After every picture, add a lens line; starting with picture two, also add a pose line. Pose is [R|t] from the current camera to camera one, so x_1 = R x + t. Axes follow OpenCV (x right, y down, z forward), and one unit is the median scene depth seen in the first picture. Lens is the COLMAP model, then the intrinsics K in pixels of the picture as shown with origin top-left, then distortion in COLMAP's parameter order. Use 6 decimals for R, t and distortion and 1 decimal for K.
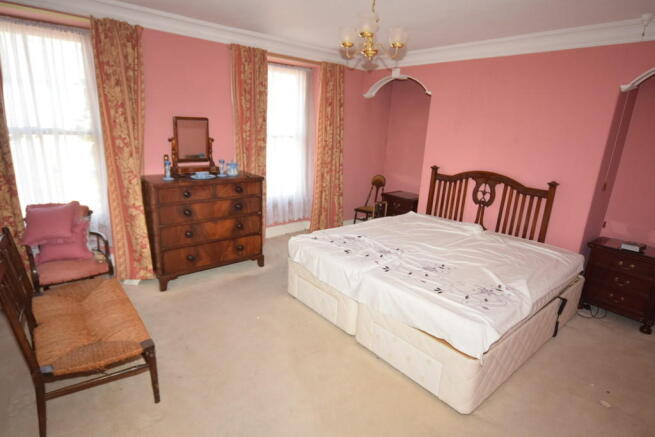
lens RADIAL K [[353.5, 0, 332.6], [0, 353.5, 218.1], [0, 0, 1]] dist [-0.000258, -0.000431]
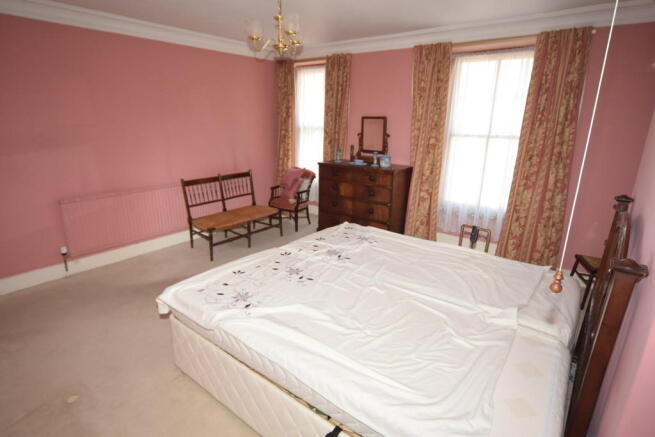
lens RADIAL K [[353.5, 0, 332.3], [0, 353.5, 221.7], [0, 0, 1]] dist [-0.000258, -0.000431]
pose [[0.196414, 0.231048, -0.952910, 0.810591], [-0.267285, 0.947653, 0.174680, -0.111054], [0.943388, 0.220389, 0.247888, 0.620337]]
